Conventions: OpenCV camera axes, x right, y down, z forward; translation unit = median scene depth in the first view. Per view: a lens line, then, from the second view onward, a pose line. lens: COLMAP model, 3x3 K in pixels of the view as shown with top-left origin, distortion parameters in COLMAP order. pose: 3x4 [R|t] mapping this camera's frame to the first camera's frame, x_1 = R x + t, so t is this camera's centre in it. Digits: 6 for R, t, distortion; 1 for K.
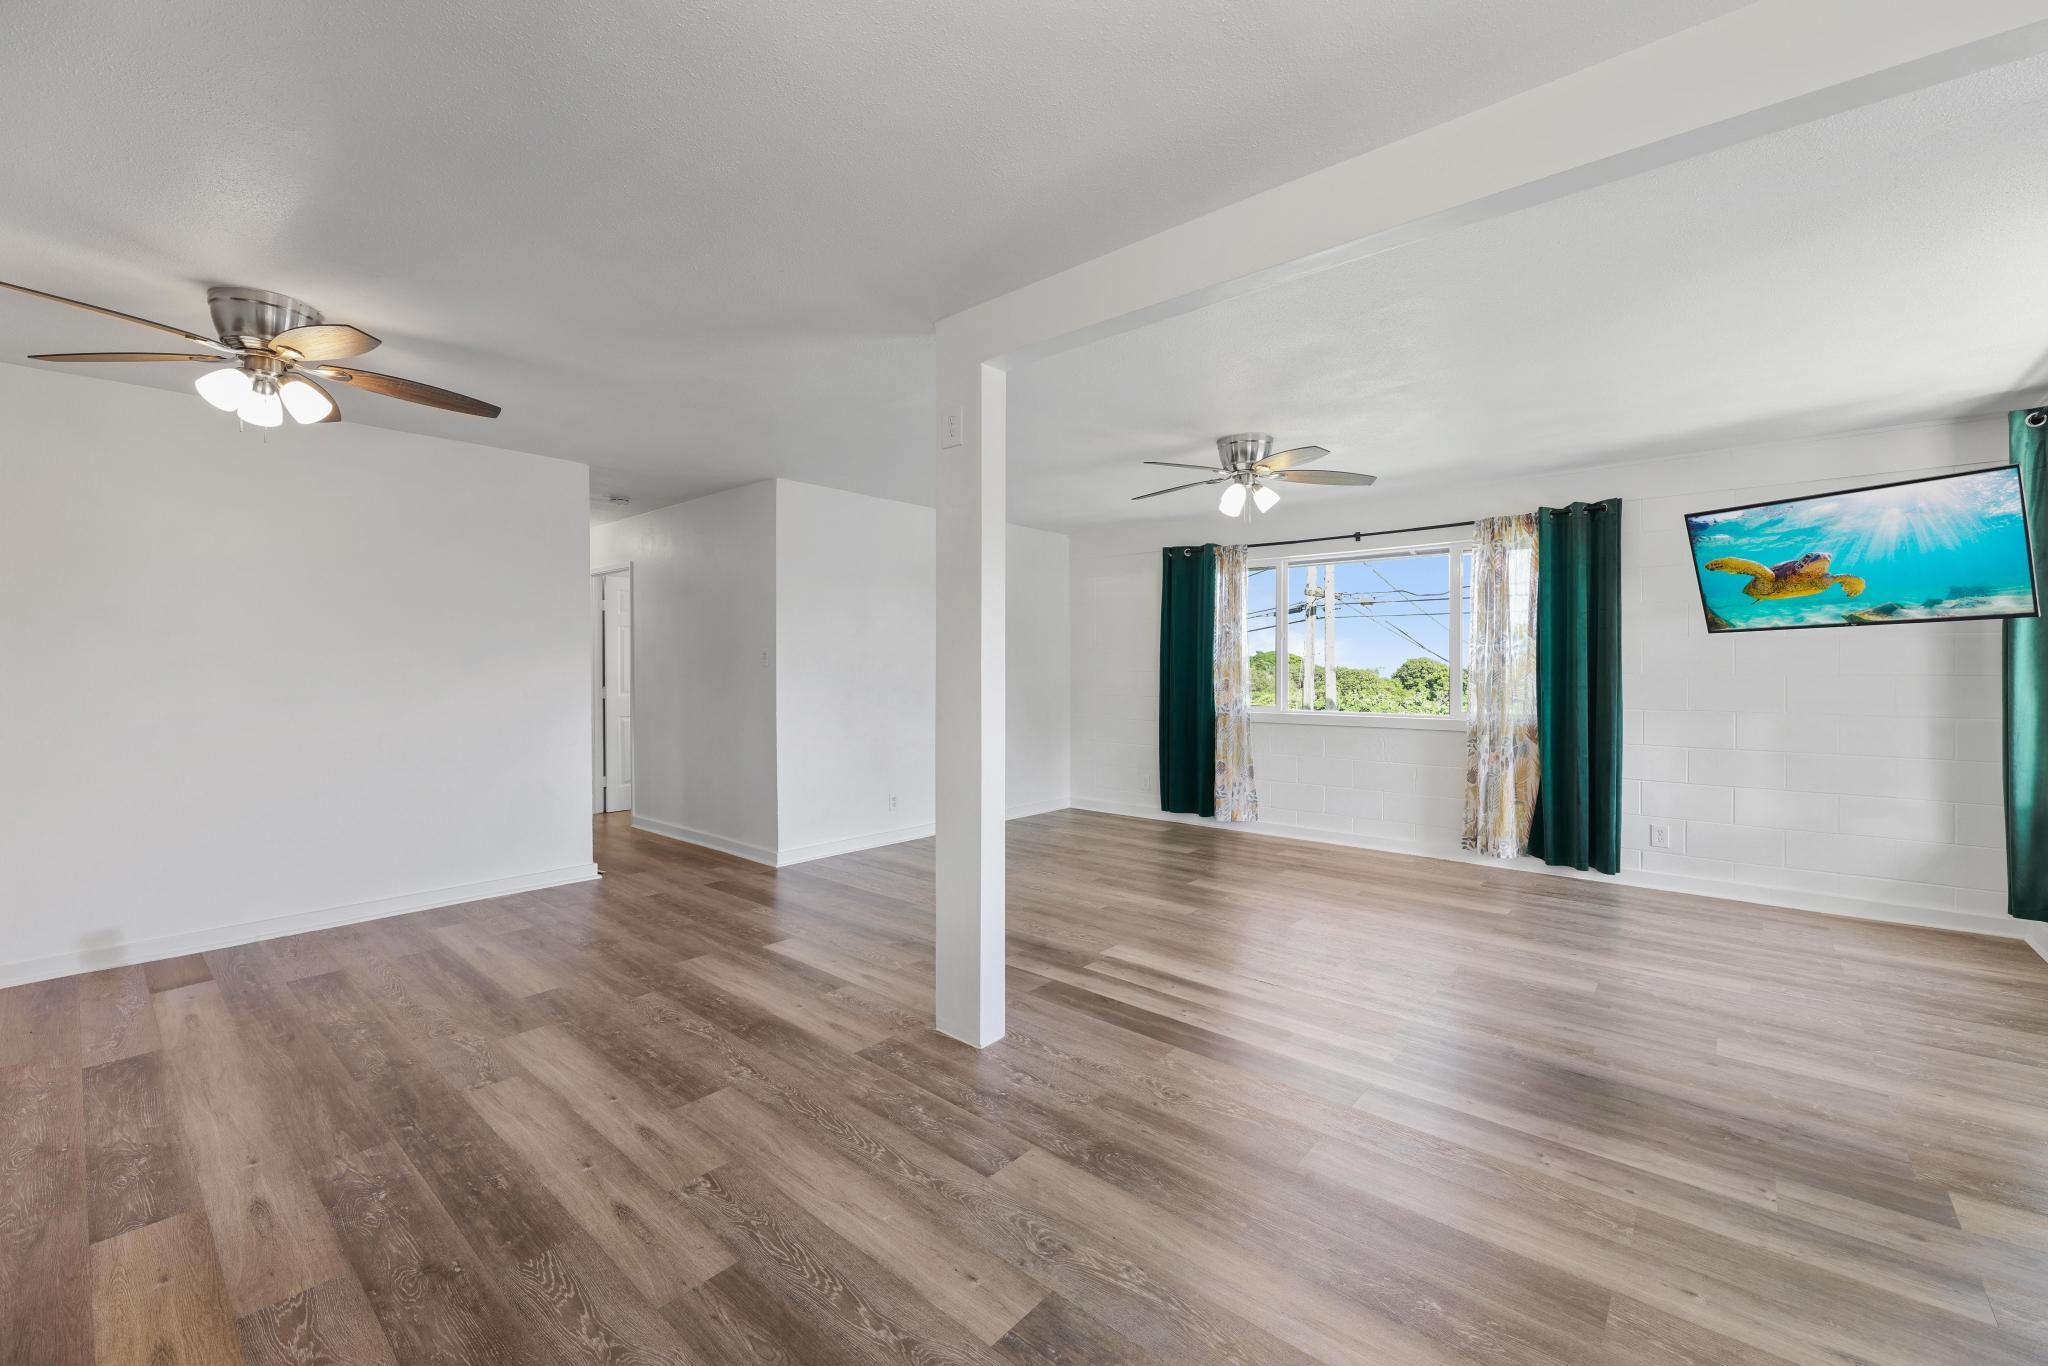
lens RADIAL K [[819.6, 0, 1024.0], [0, 819.6, 683.0], [0, 0, 1]] dist [0.000268, -0.000189]
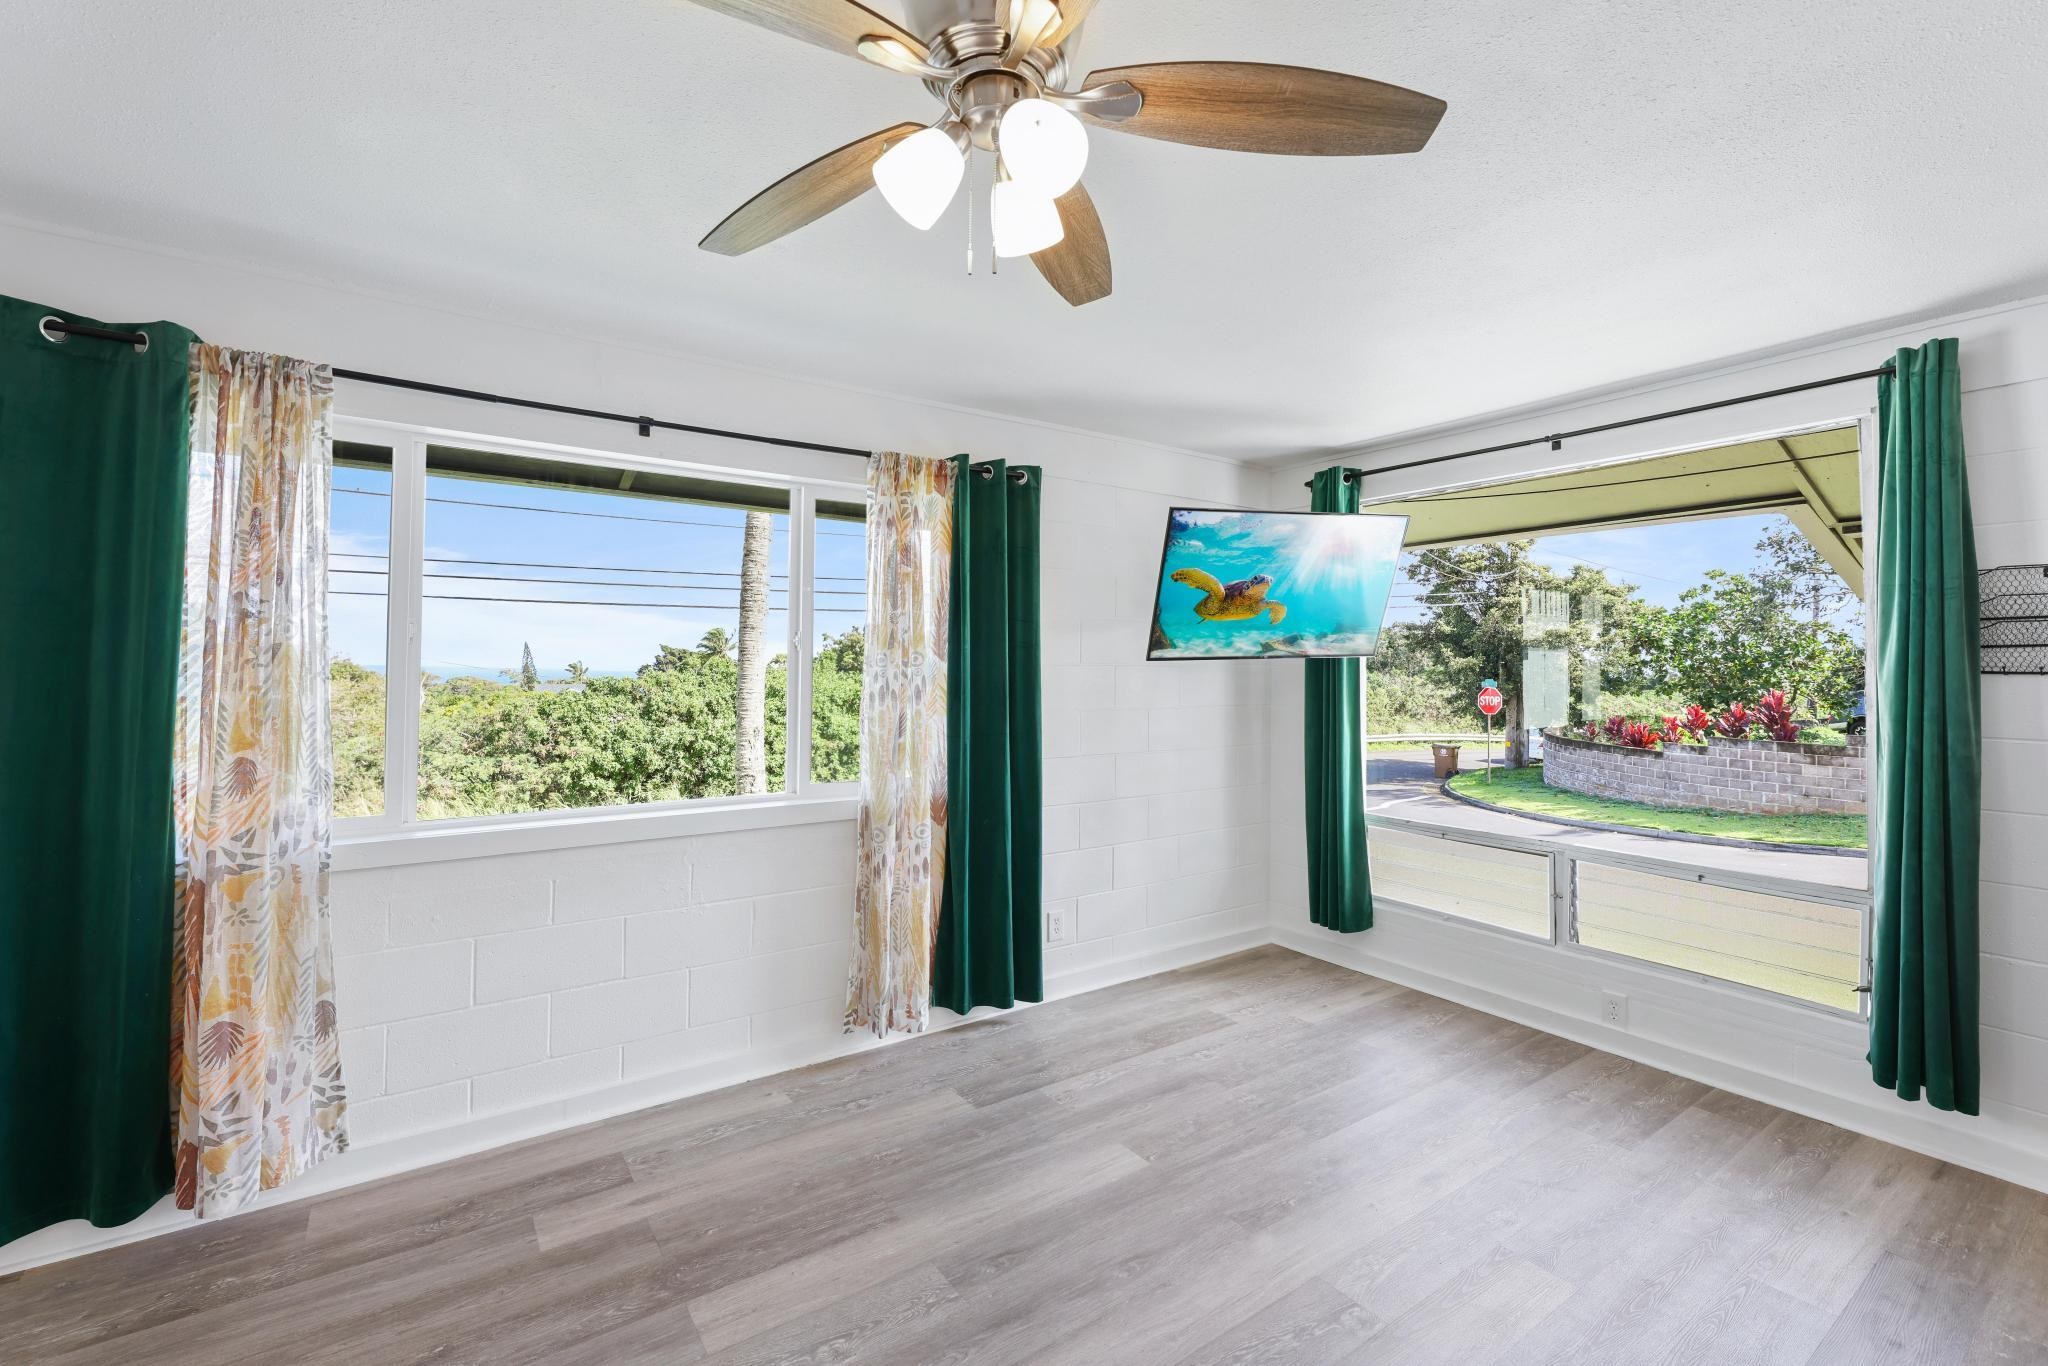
lens RADIAL K [[865.7, 0, 1023.4], [0, 865.7, 644.8], [0, 0, 1]] dist [-0.003148, -0.000644]
pose [[0.253238, 0.023589, 0.967116, -0.012359], [0.011116, 0.999566, -0.027292, -0.073726], [-0.967340, 0.017662, 0.252865, 1.233415]]
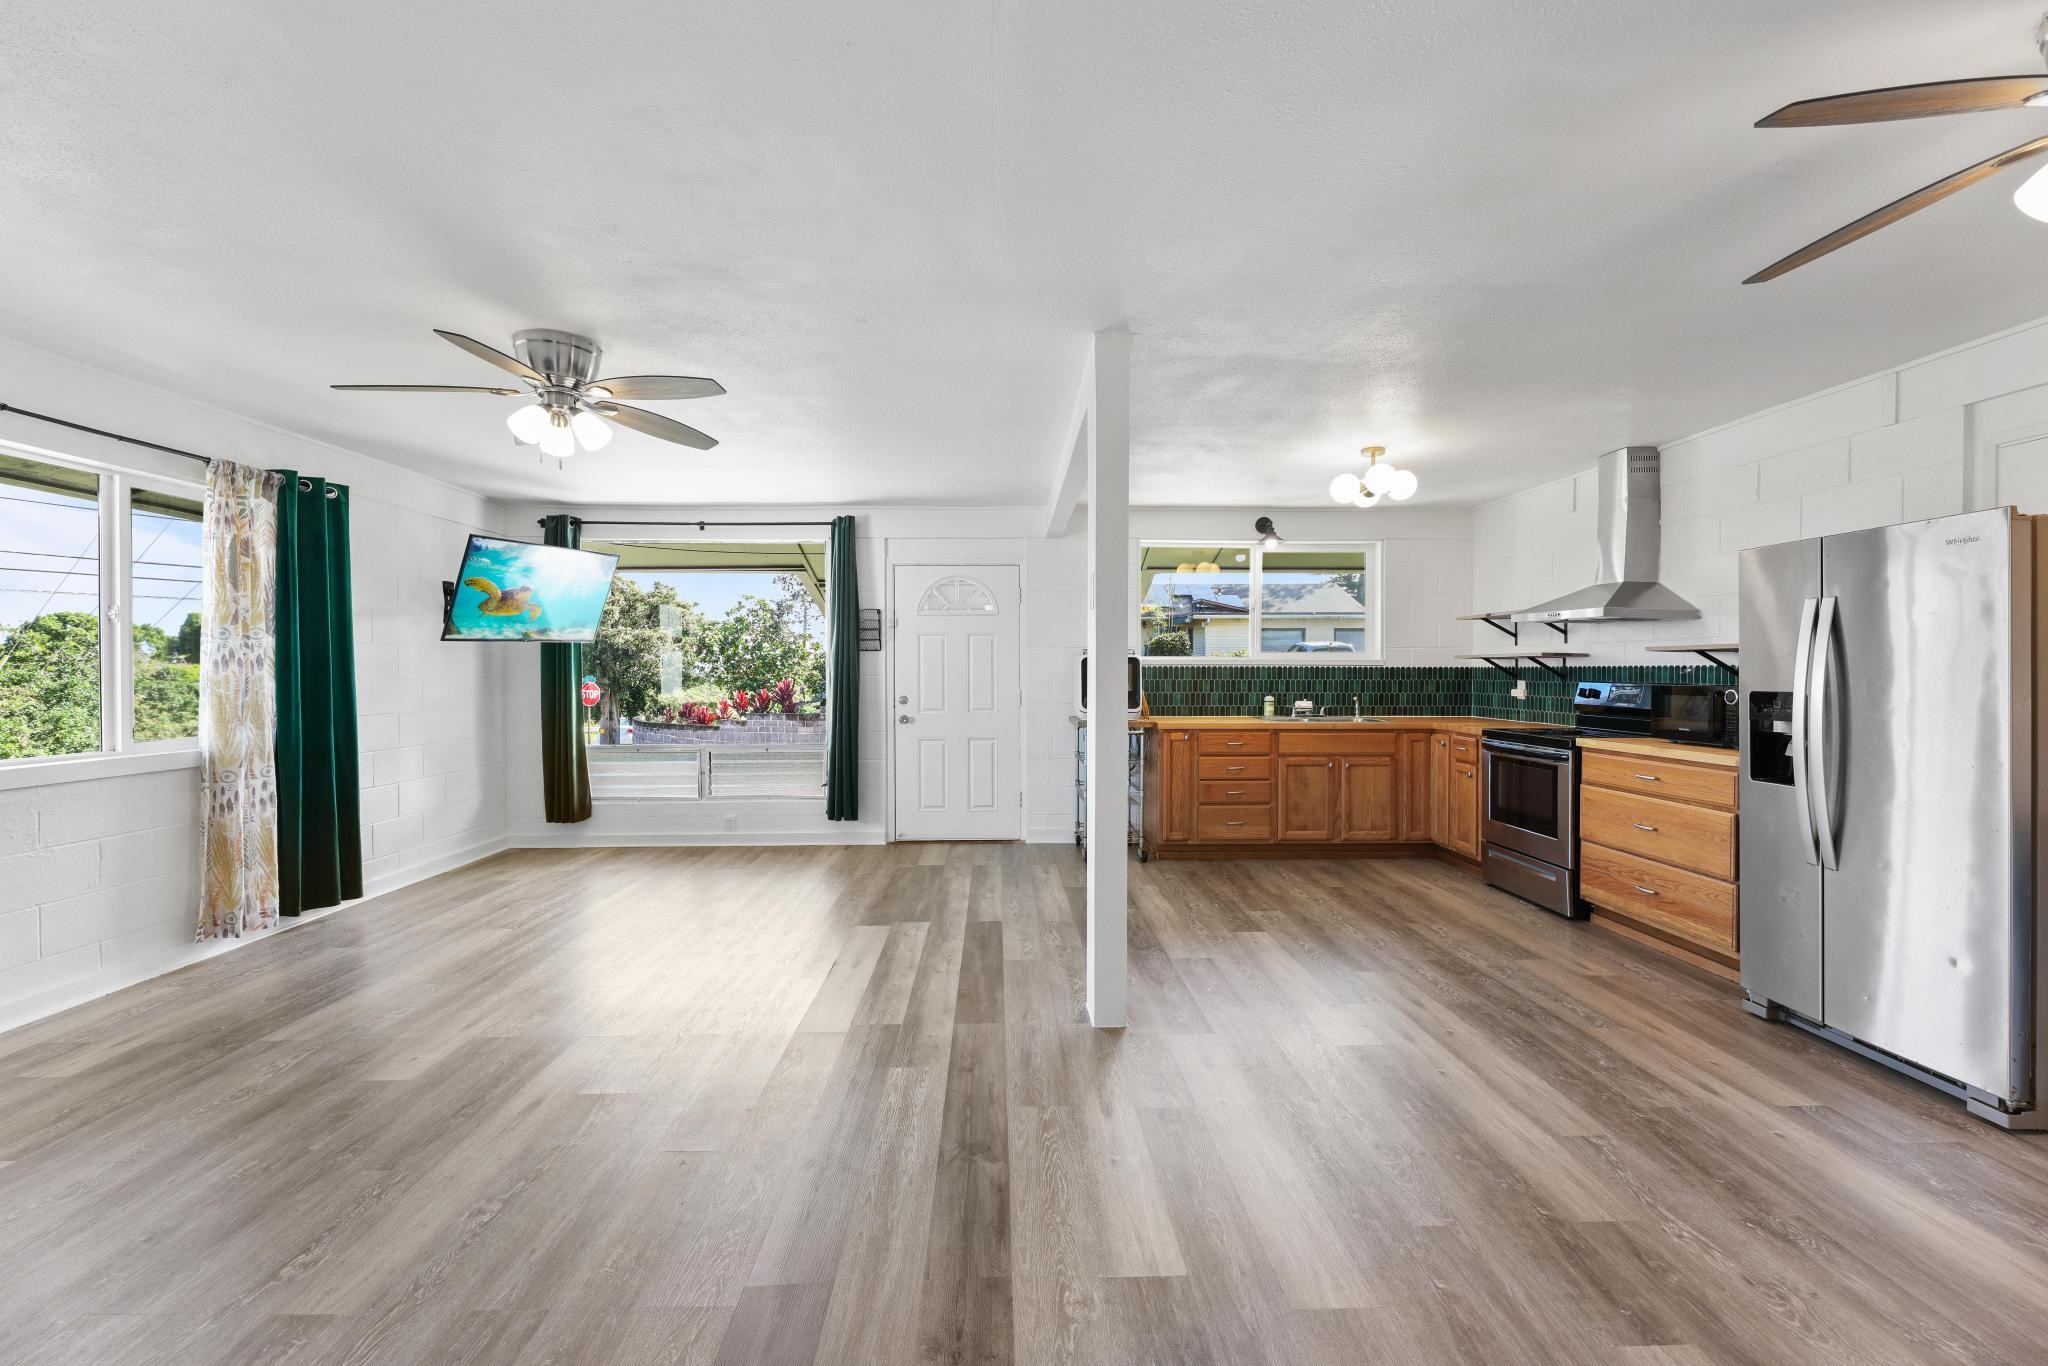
lens RADIAL K [[831.1, 0, 1024.0], [0, 831.1, 683.0], [0, 0, 1]] dist [-0.001496, -0.000720]
pose [[-0.678313, -0.010594, 0.734696, -0.701971], [0.014295, 0.999517, 0.027610, -0.031851], [-0.734634, 0.029230, -0.677834, 1.614464]]
